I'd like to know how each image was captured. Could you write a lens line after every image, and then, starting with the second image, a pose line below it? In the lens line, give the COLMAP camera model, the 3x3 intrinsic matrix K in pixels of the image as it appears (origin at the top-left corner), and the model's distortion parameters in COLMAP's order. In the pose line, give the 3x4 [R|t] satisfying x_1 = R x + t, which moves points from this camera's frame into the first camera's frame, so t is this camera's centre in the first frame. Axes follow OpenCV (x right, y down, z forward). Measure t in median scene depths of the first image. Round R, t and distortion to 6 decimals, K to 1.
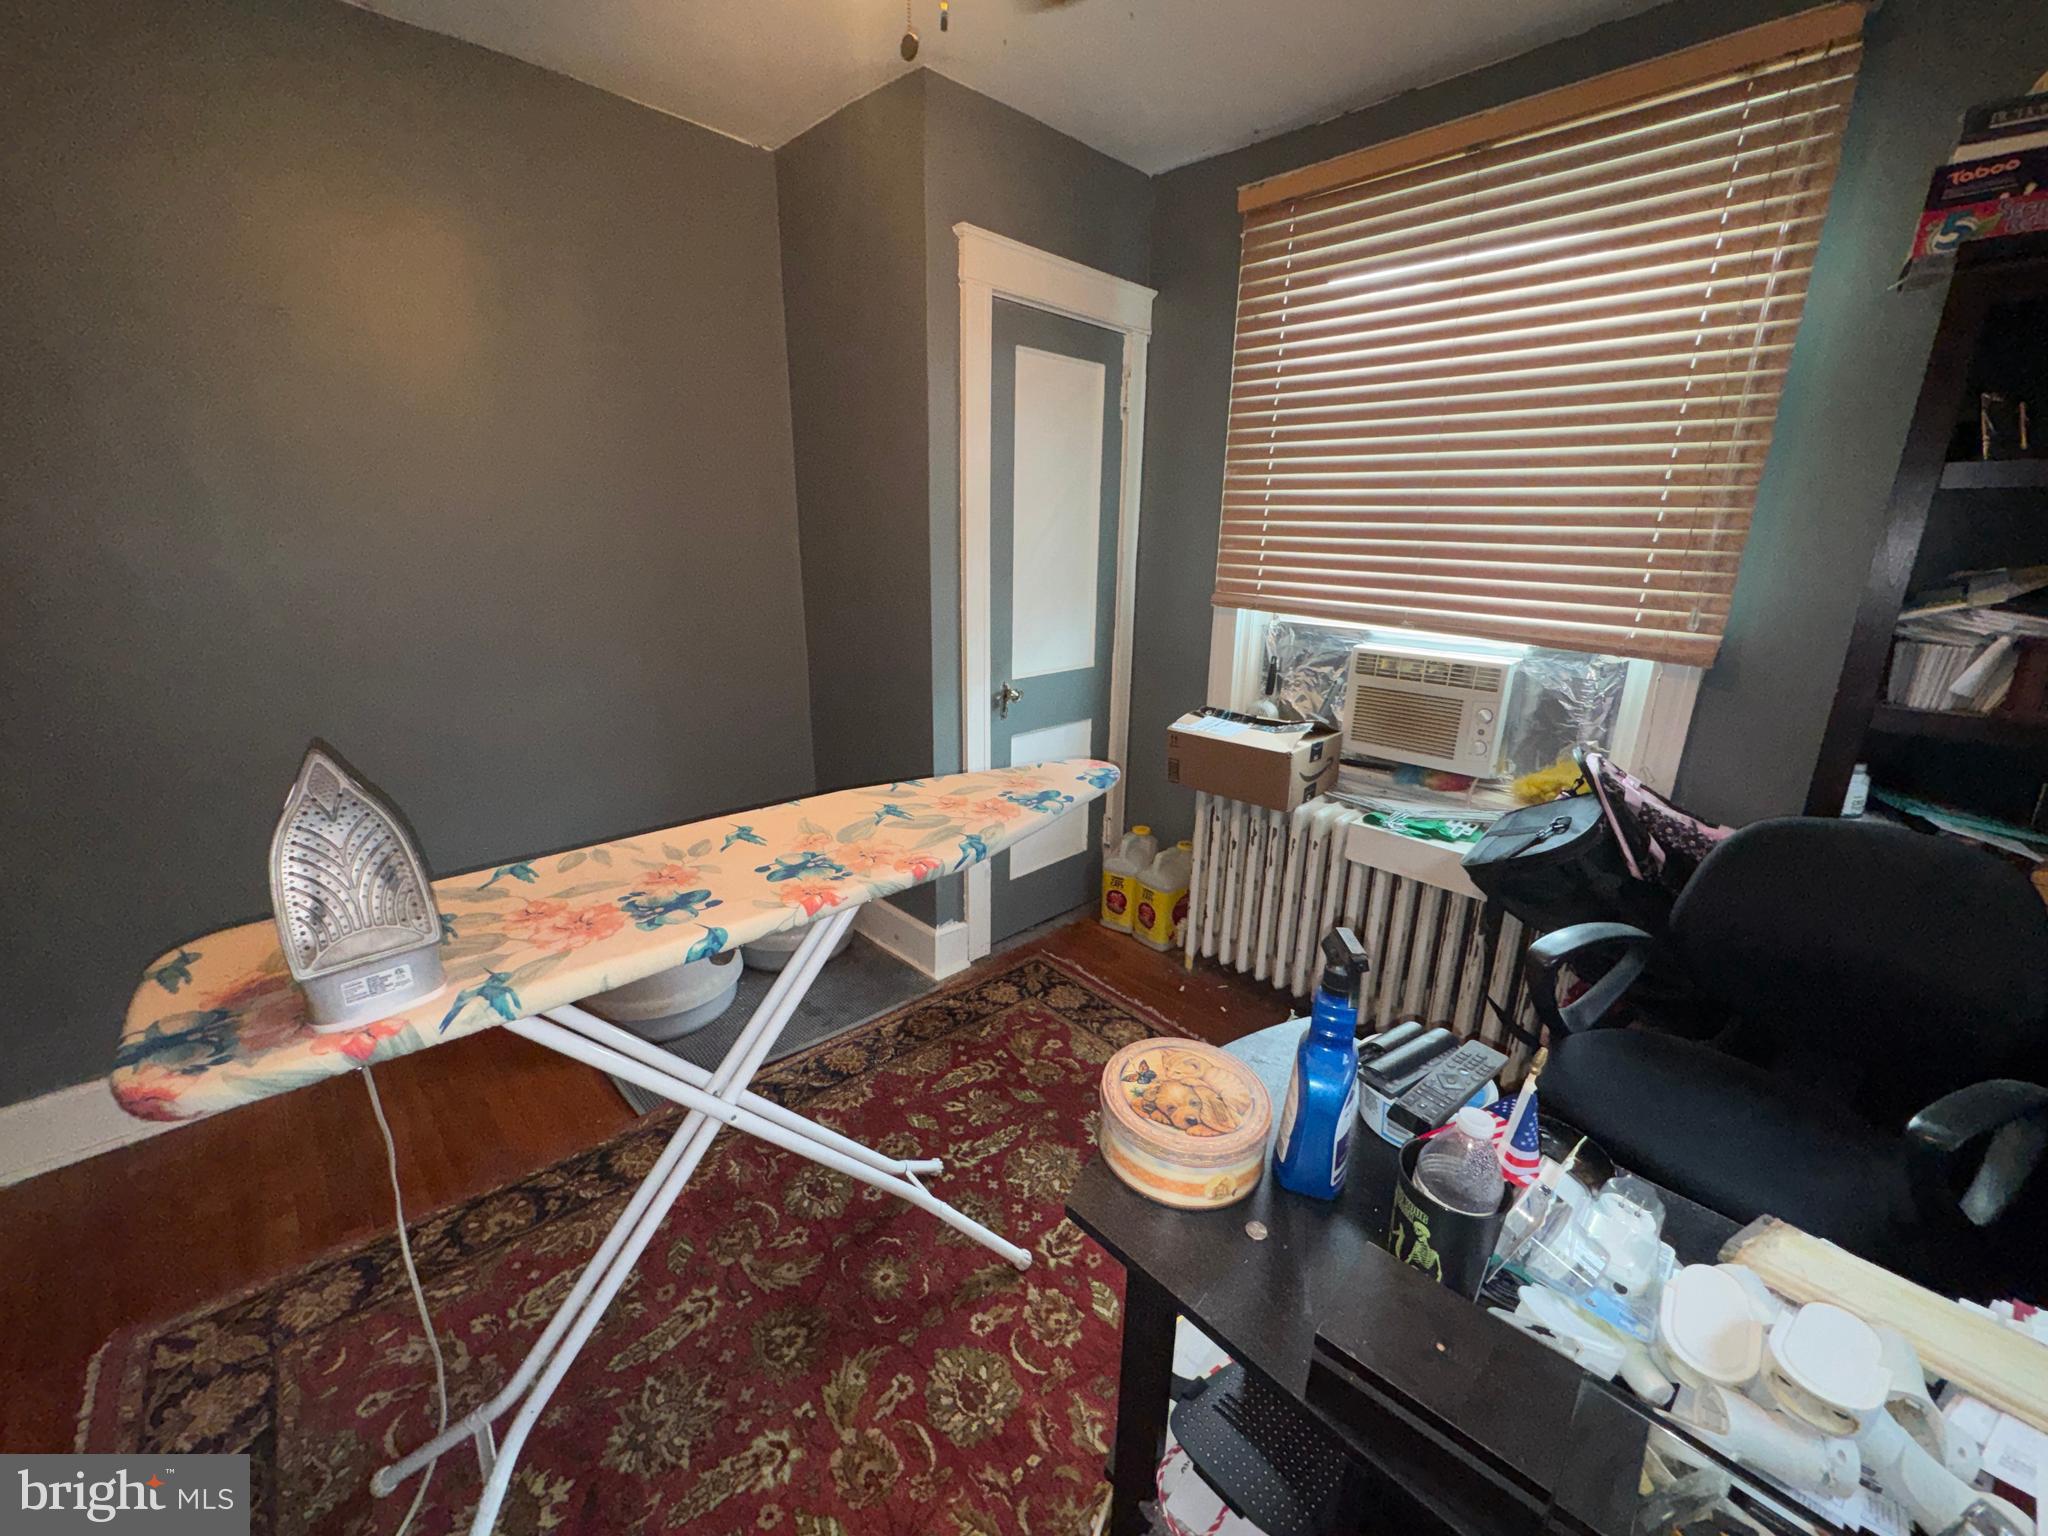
lens RADIAL K [[812.5, 0, 1018.2], [0, 812.5, 768.9], [0, 0, 1]] dist [-0.003552, -0.000459]
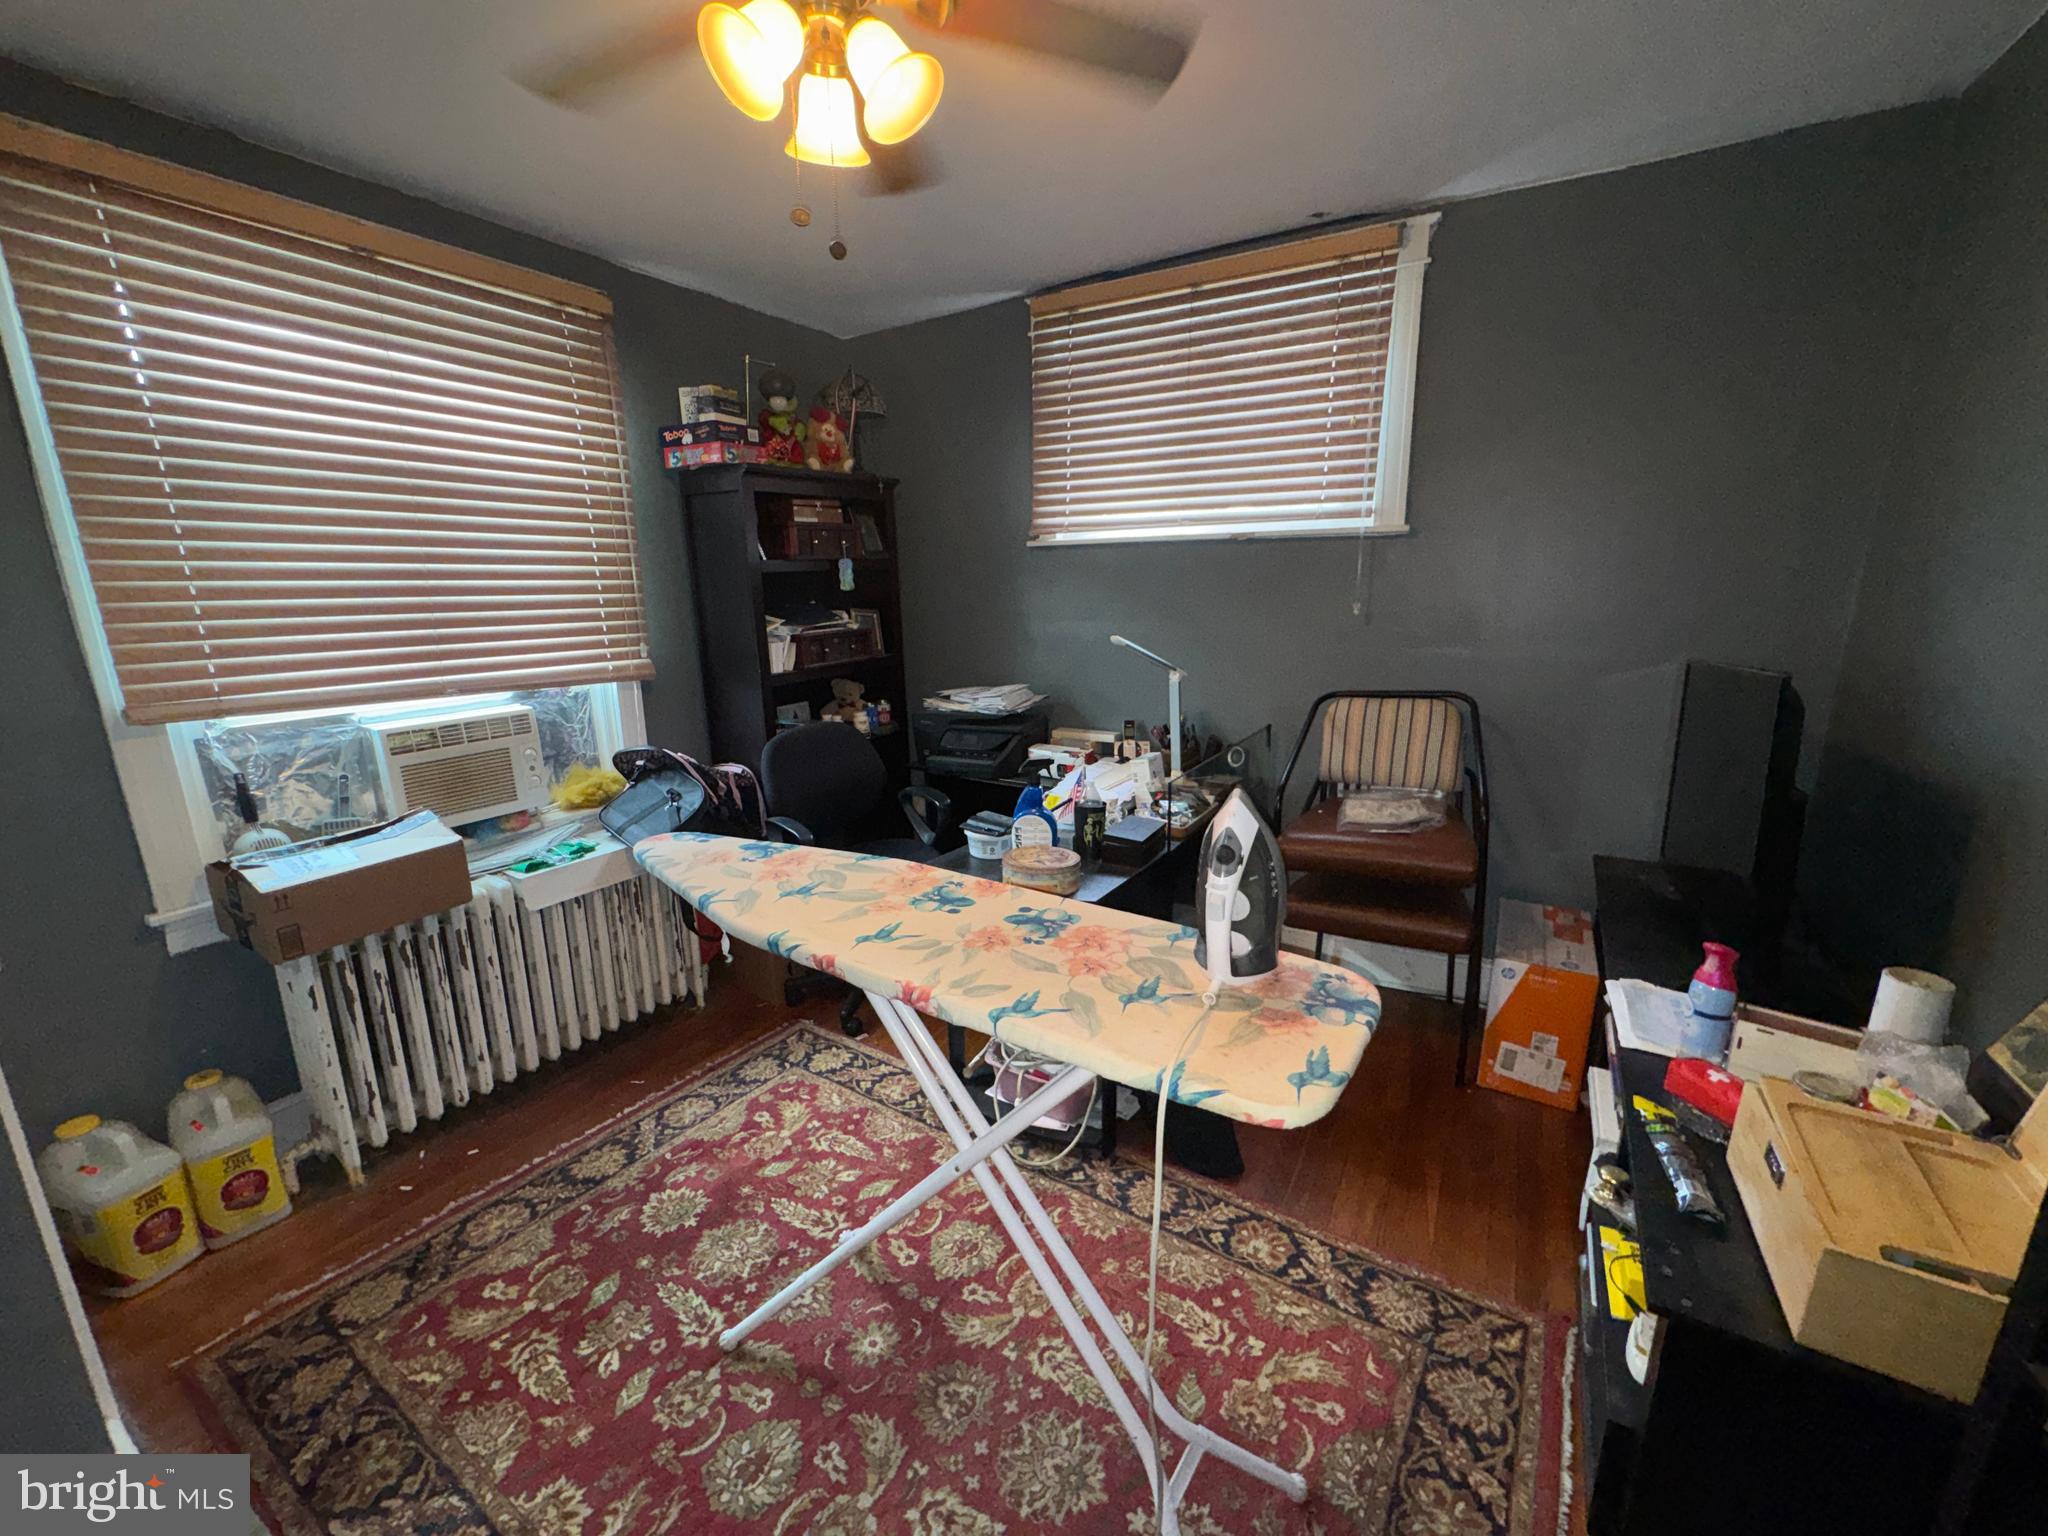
lens RADIAL K [[812.5, 0, 1019.0], [0, 812.5, 770.5], [0, 0, 1]] dist [-0.003552, -0.000459]
pose [[-0.252669, -0.233376, 0.938986, -1.031491], [0.286856, 0.908774, 0.303056, -0.283962], [-0.924052, 0.345927, -0.162674, 0.783297]]
